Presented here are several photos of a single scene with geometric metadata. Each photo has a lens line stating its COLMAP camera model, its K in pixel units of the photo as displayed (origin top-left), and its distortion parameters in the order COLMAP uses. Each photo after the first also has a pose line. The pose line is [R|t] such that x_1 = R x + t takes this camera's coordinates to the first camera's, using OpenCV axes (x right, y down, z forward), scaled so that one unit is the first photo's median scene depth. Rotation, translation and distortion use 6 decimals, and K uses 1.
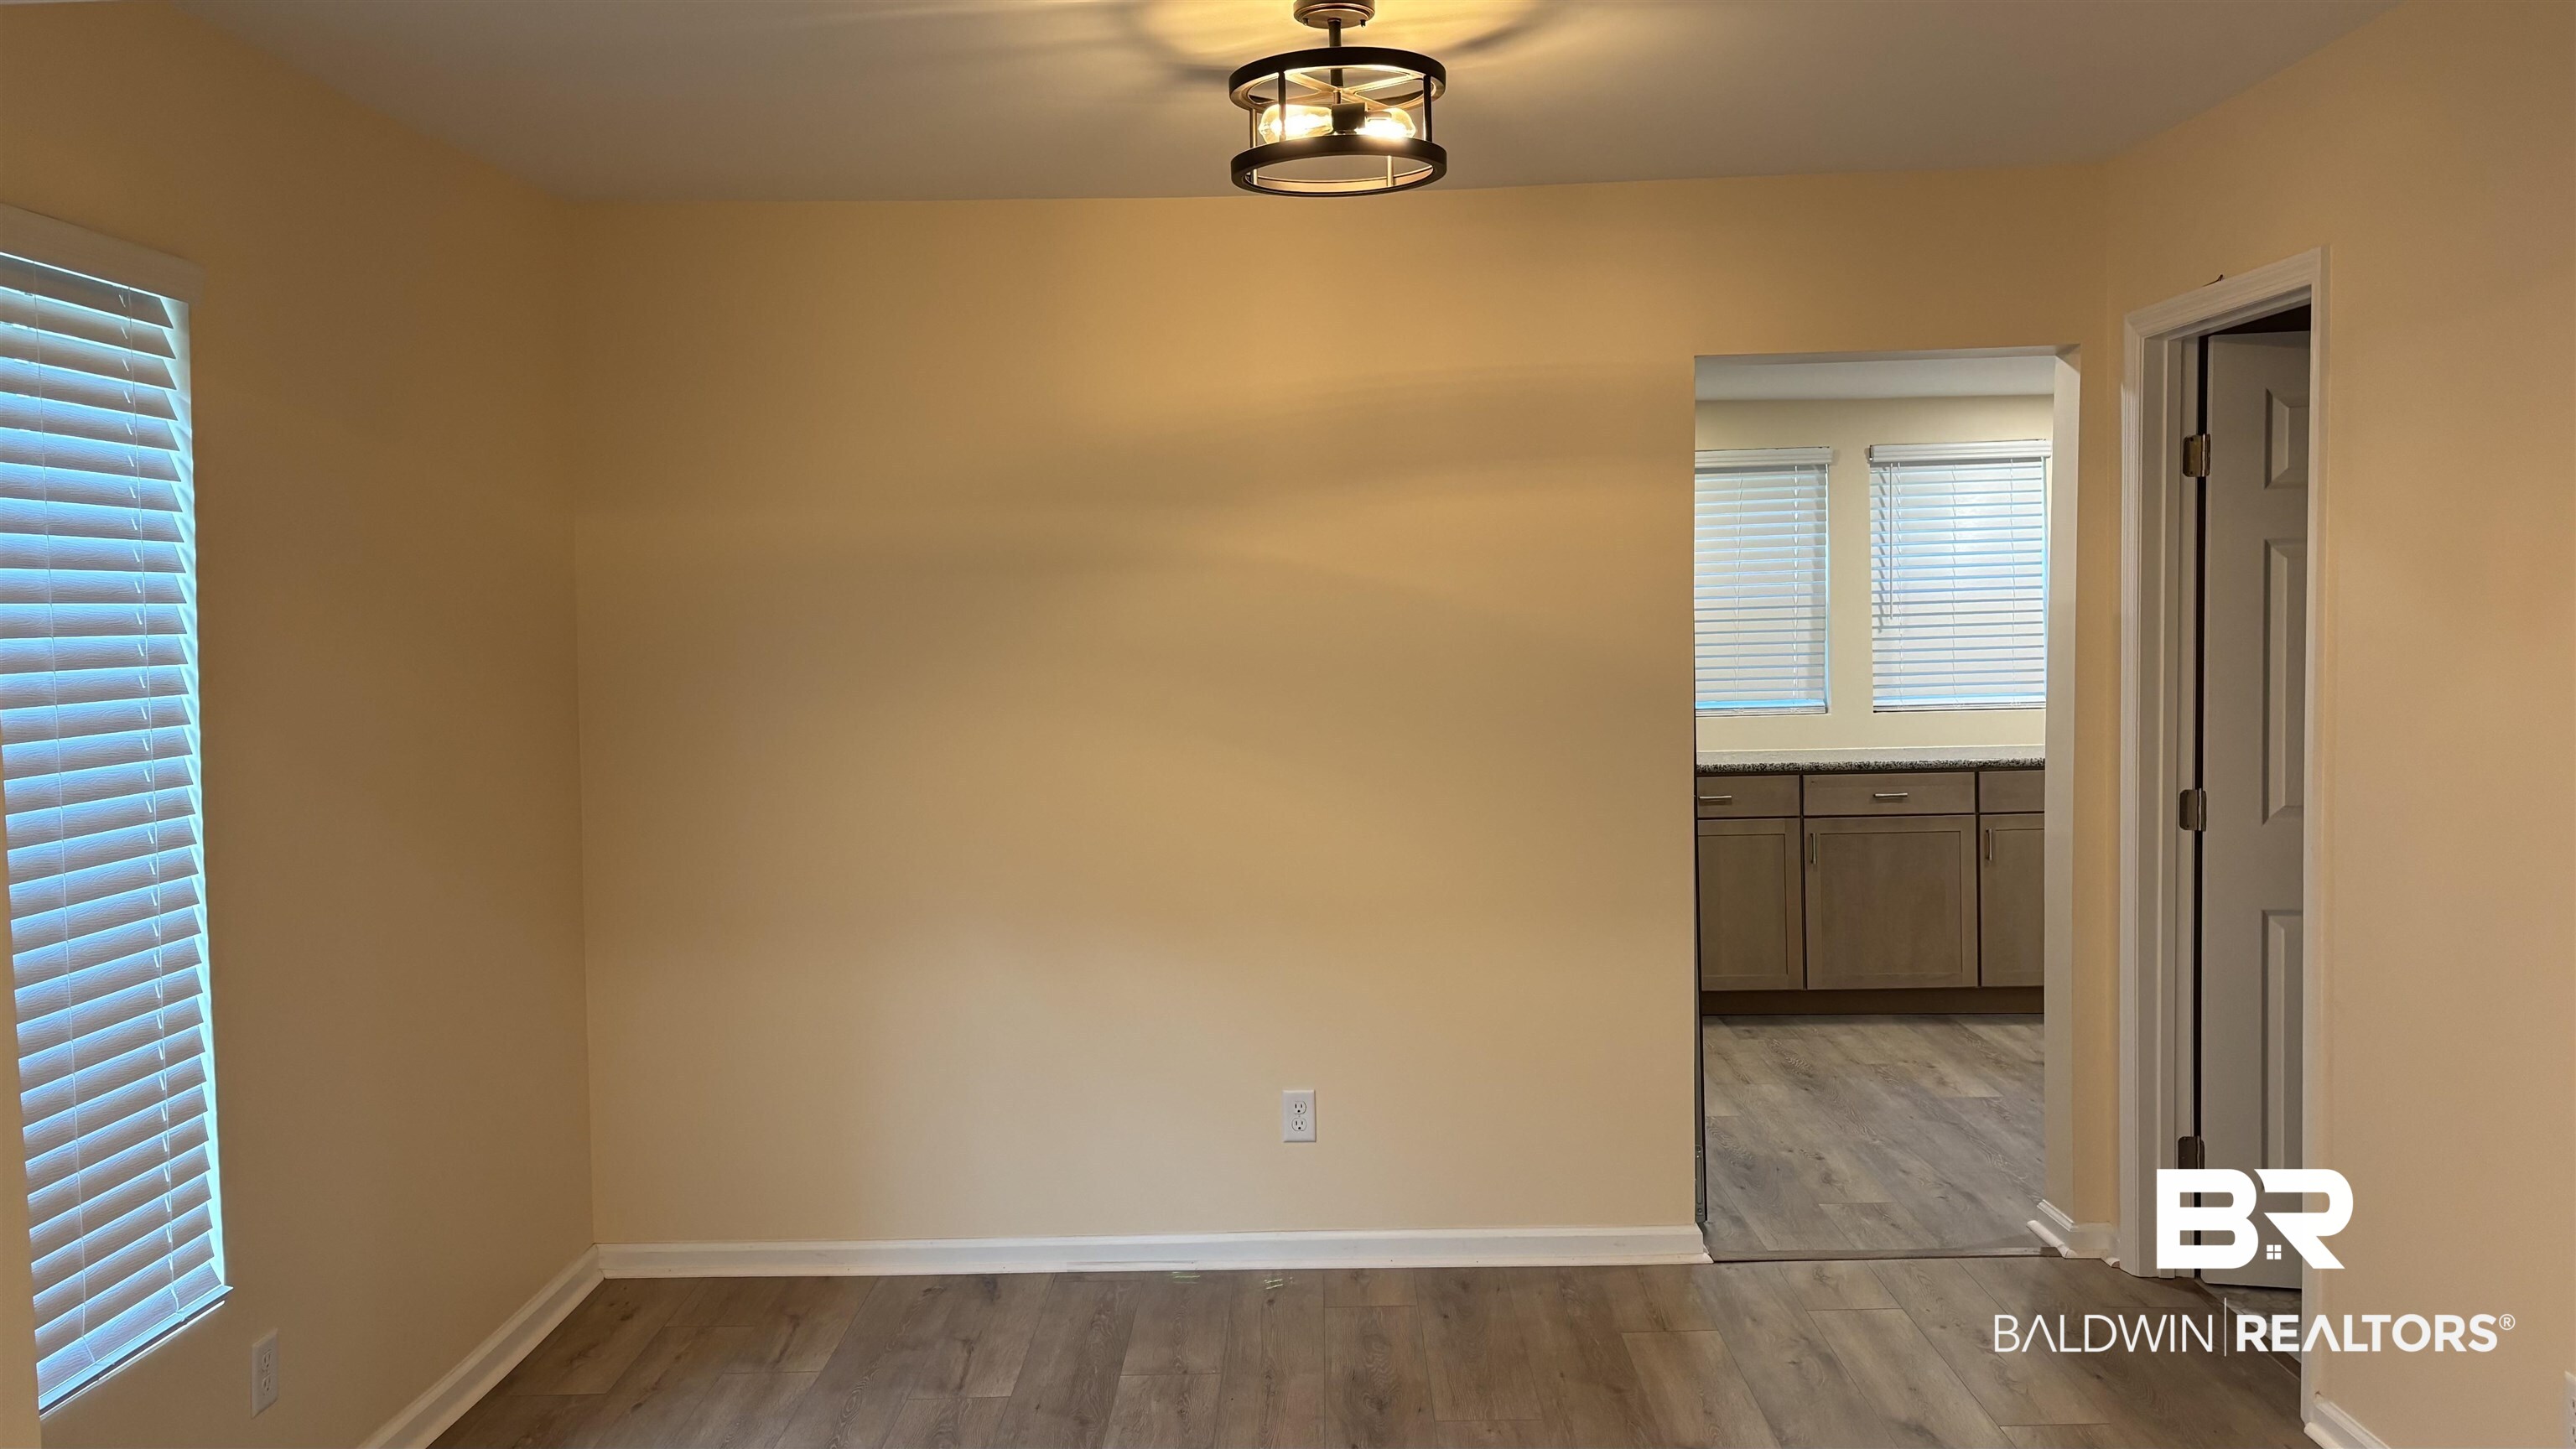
lens RADIAL K [[1965.9, 0, 1279.1], [0, 1965.9, 720.5], [0, 0, 1]] dist [-0.000527, -0.001662]
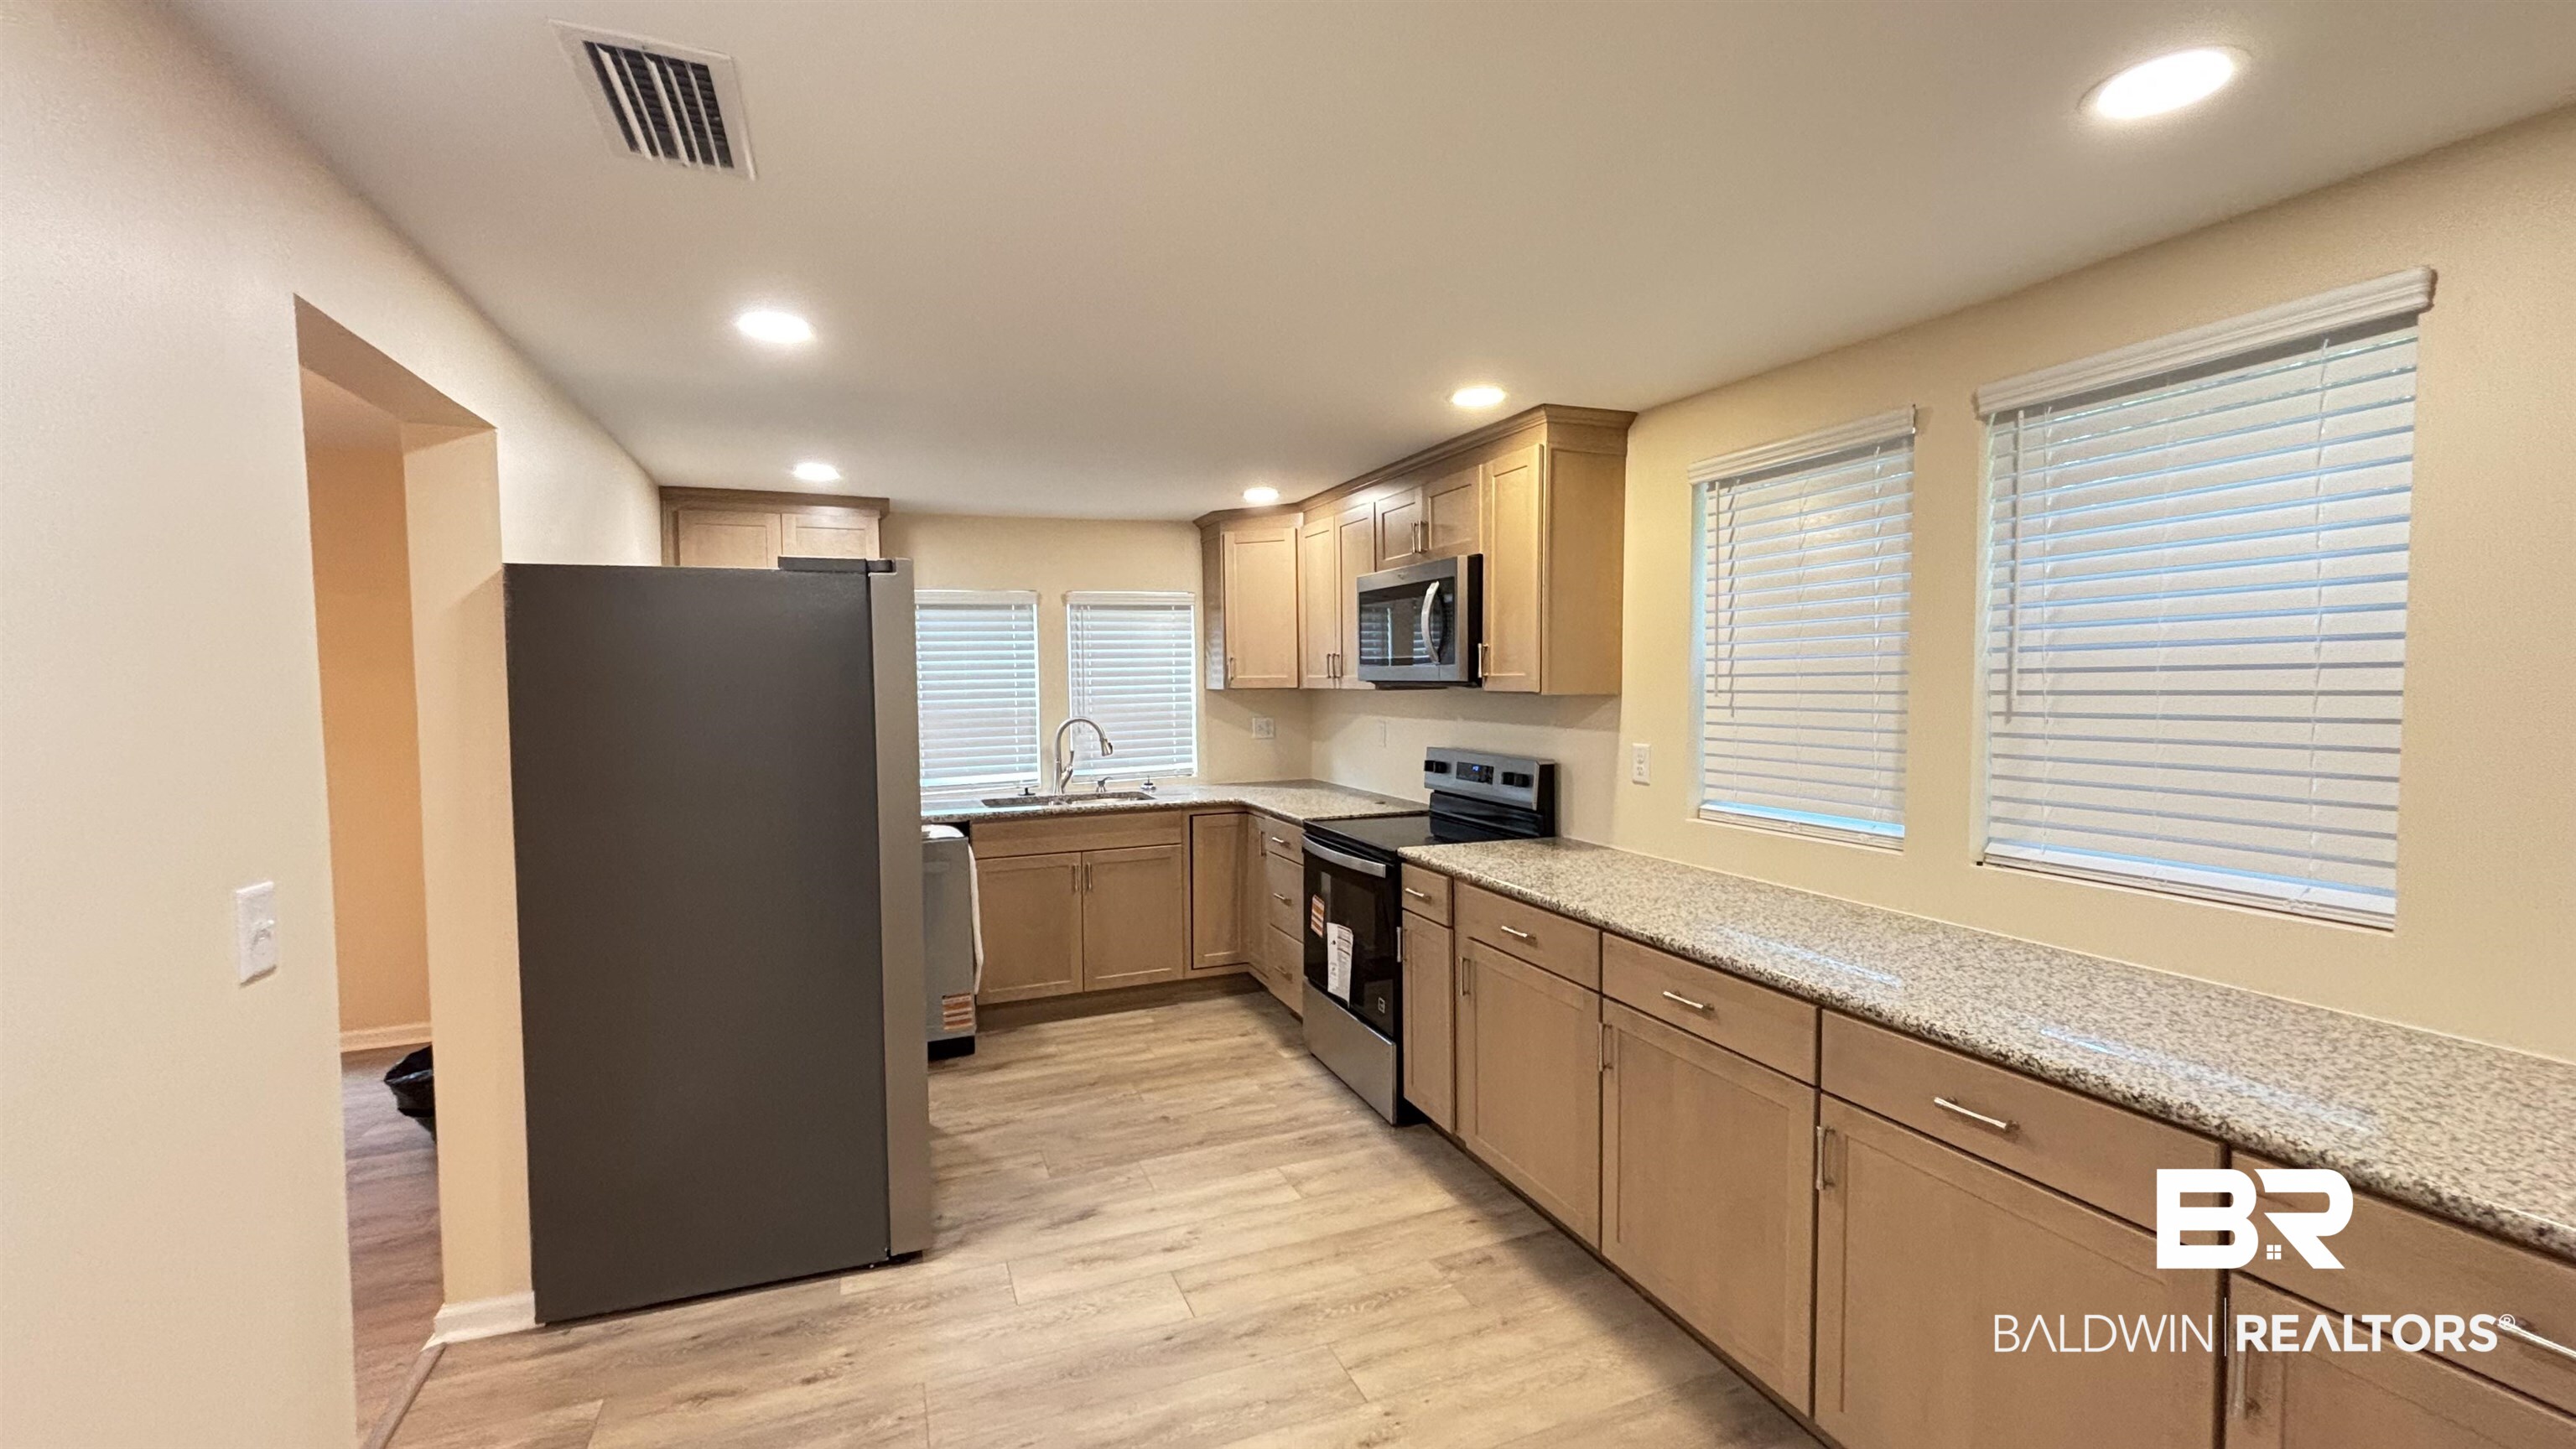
lens RADIAL K [[1075.1, 0, 1288.9], [0, 1075.1, 725.6], [0, 0, 1]] dist [-0.000273, 0.000069]
pose [[0.379946, 0.065946, -0.922655, 0.509918], [-0.045700, 0.997576, 0.052482, -0.050897], [0.923879, 0.022225, 0.382038, 0.702255]]
